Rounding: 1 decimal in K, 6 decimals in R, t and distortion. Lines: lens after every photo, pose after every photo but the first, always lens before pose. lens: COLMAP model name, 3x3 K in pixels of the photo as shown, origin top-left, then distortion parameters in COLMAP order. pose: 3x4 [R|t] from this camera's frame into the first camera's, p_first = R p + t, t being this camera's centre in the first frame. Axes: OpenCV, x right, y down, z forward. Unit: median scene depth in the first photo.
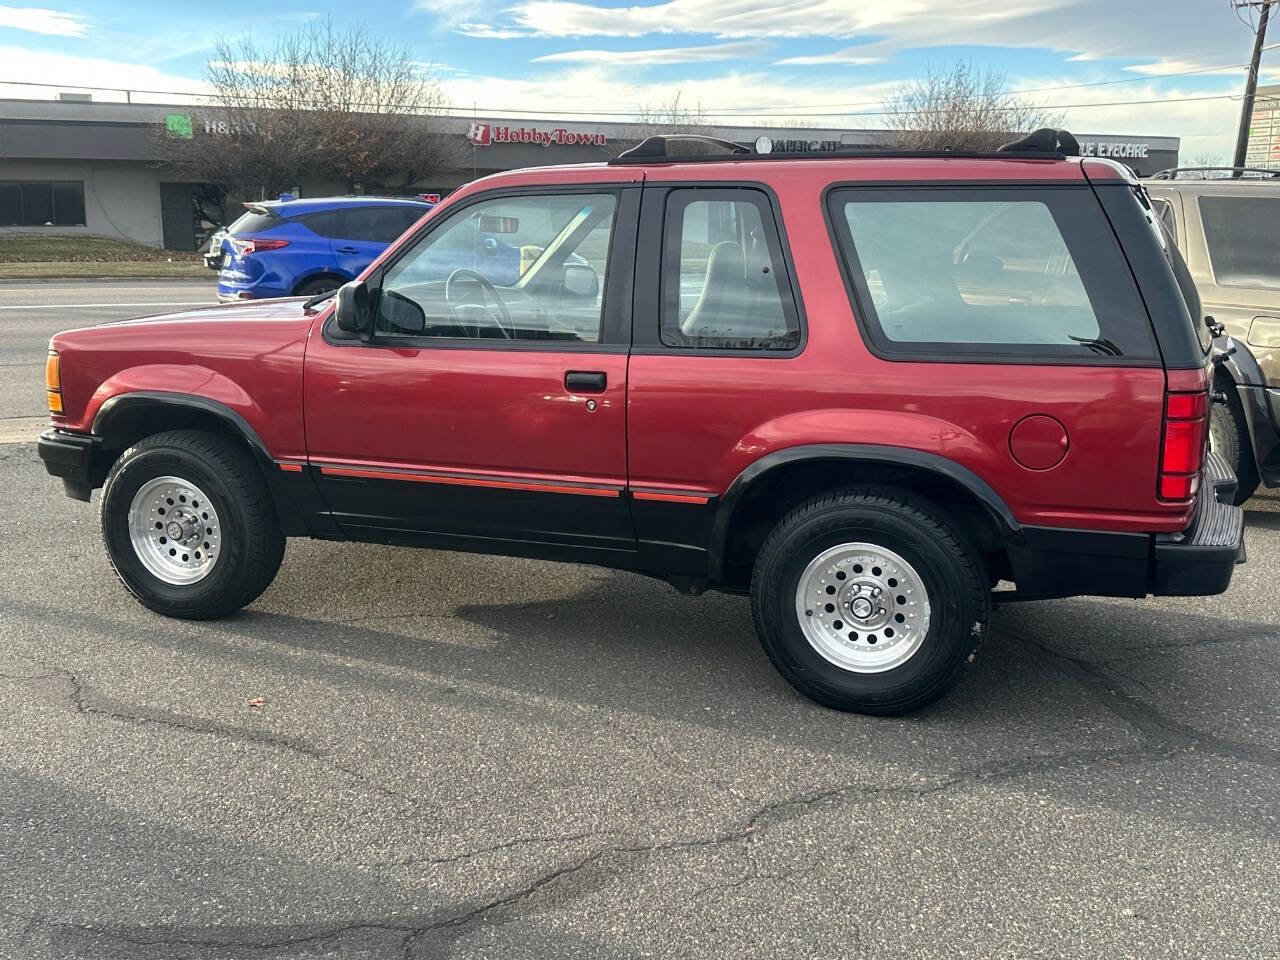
lens RADIAL K [[1479.7, 0, 640.0], [0, 1479.7, 480.0], [0, 0, 1]] dist [-0.053730, -0.028847]
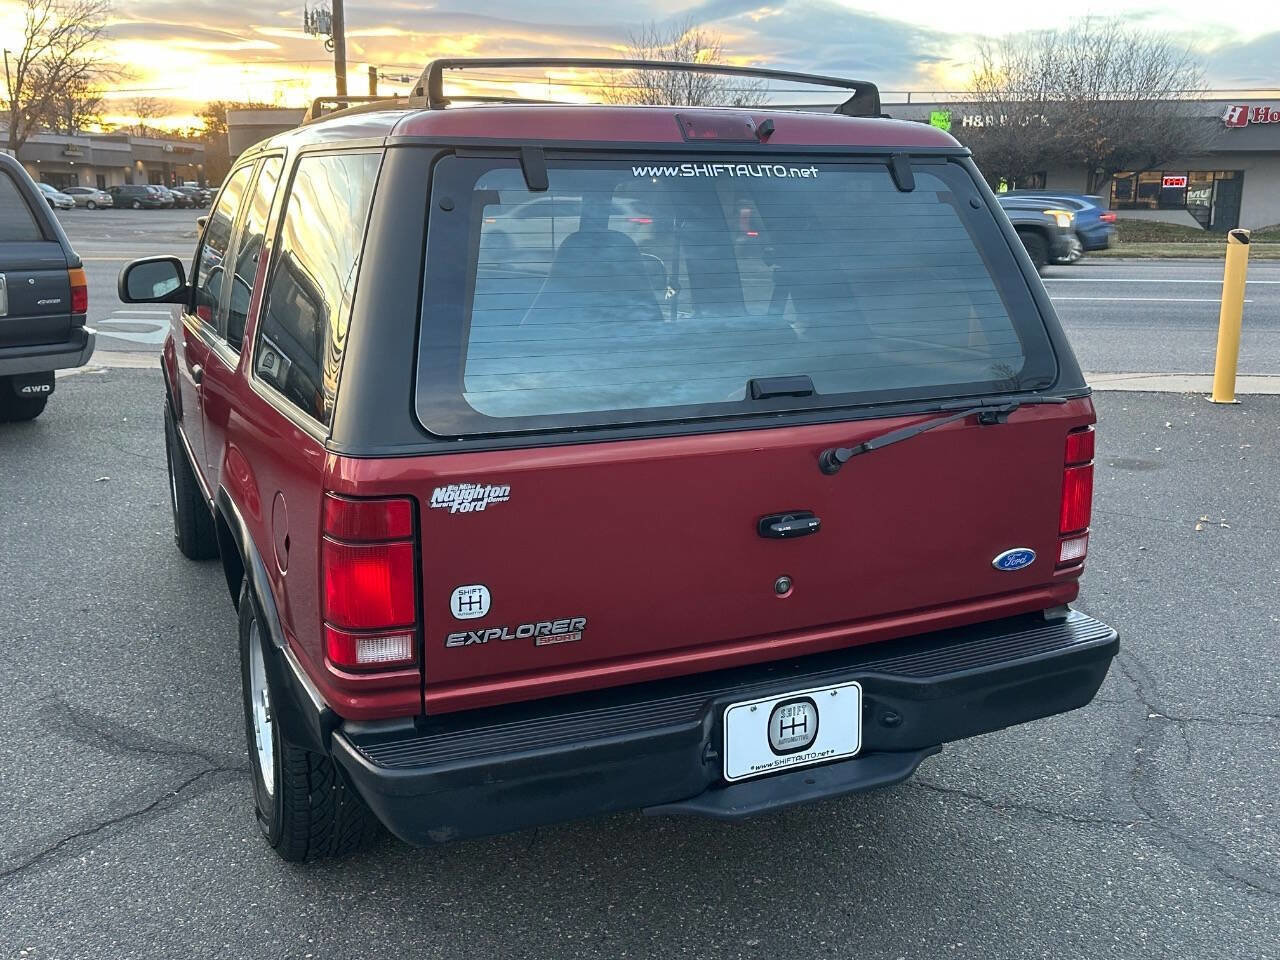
lens RADIAL K [[1231.9, 0, 640.0], [0, 1231.9, 480.0], [0, 0, 1]] dist [0.161267, -0.298634]
pose [[0.743108, 0.141381, -0.654066, 0.186760], [-0.115204, 0.989862, 0.083078, -0.017154], [0.659180, 0.013615, 0.751862, 0.107166]]
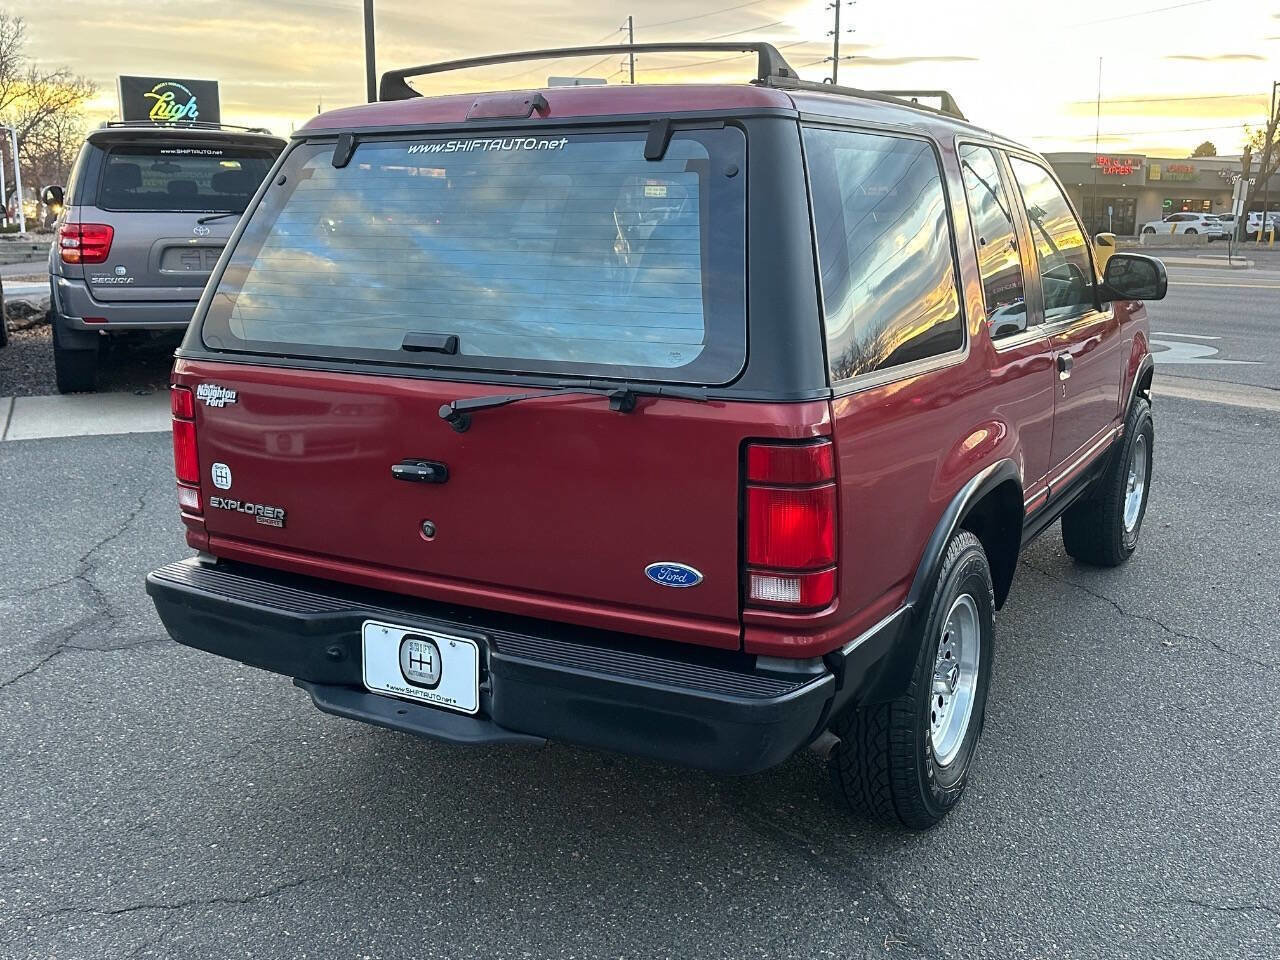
lens RADIAL K [[1231.9, 0, 640.0], [0, 1231.9, 480.0], [0, 0, 1]] dist [0.161267, -0.298634]
pose [[-0.123987, 0.187861, -0.974339, 0.268450], [-0.180068, 0.961352, 0.208271, -0.042695], [0.975809, 0.201270, -0.085367, 0.301282]]
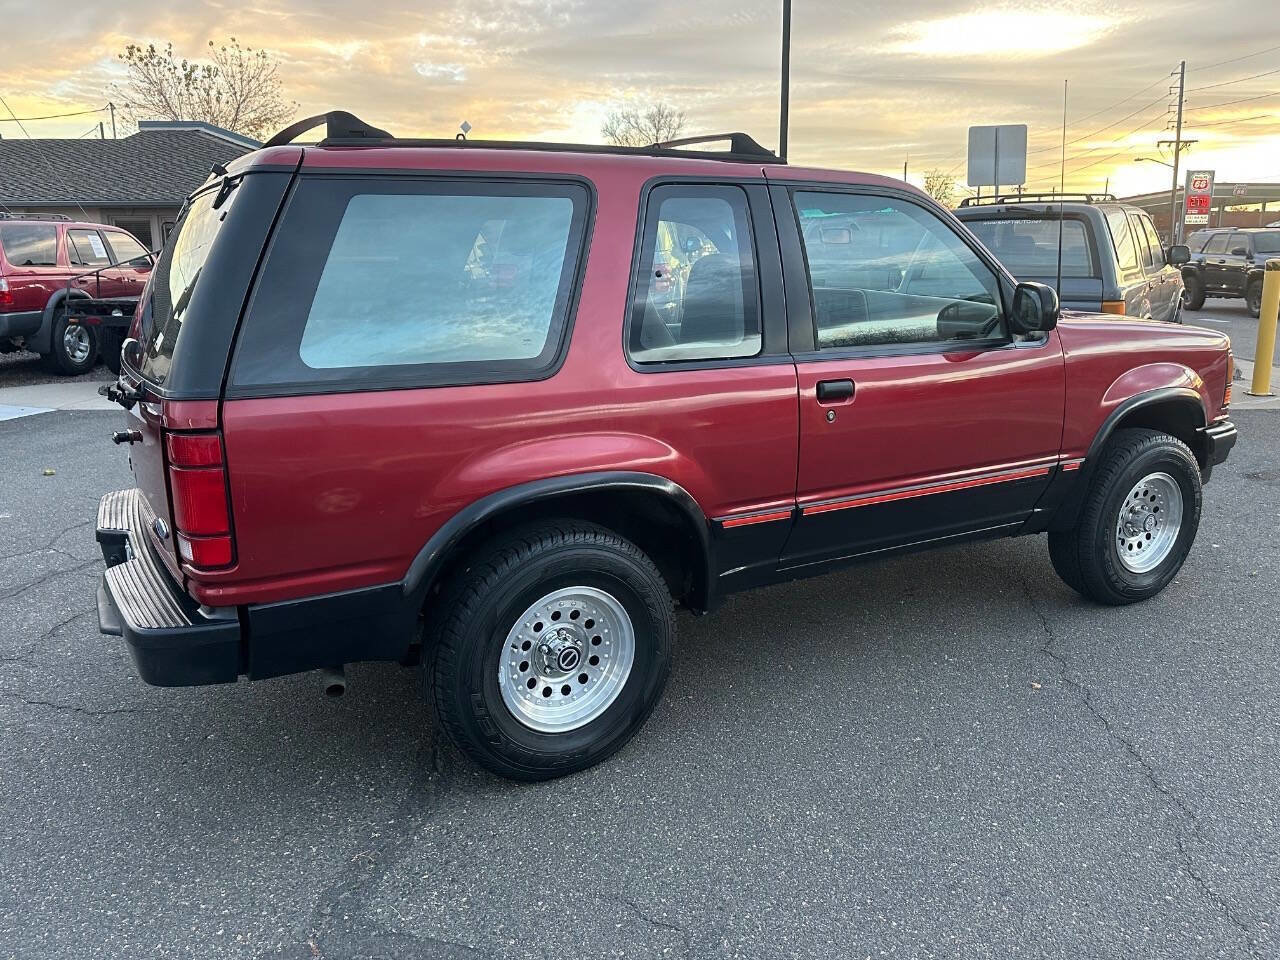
lens RADIAL K [[990.5, 0, 640.0], [0, 990.5, 480.0], [0, 0, 1]] dist [0.075918, -0.094002]
pose [[-0.598216, 0.167172, -0.783704, 0.192370], [-0.139630, 0.941291, 0.307369, -0.071033], [0.789076, 0.293302, -0.539753, 0.457060]]
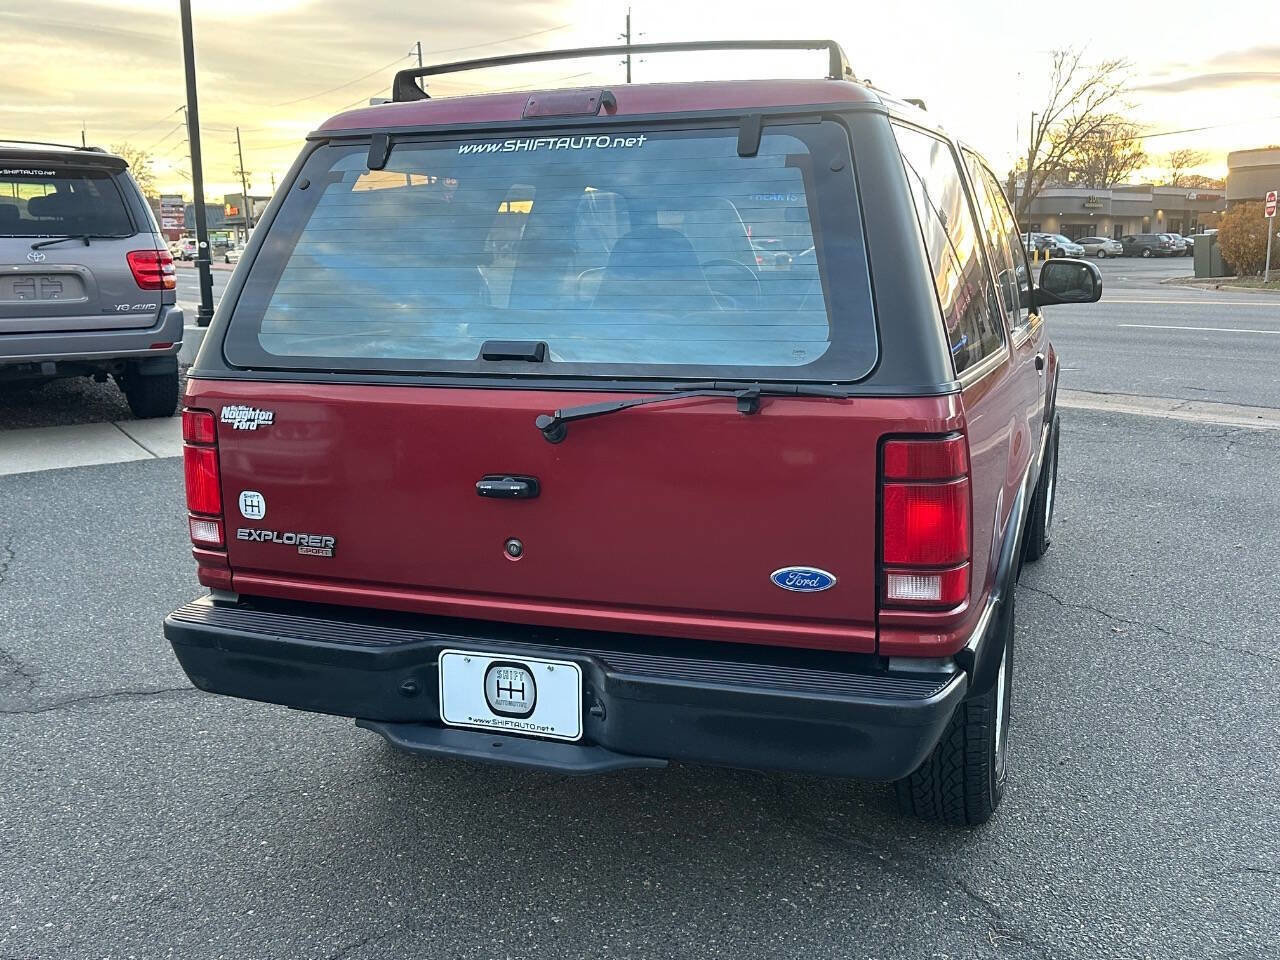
lens RADIAL K [[1231.9, 0, 640.0], [0, 1231.9, 480.0], [0, 0, 1]] dist [0.161267, -0.298634]
pose [[0.046508, 0.168899, -0.984535, 0.264012], [-0.165953, 0.973212, 0.159117, -0.031060], [0.985036, 0.155986, 0.073291, 0.257975]]
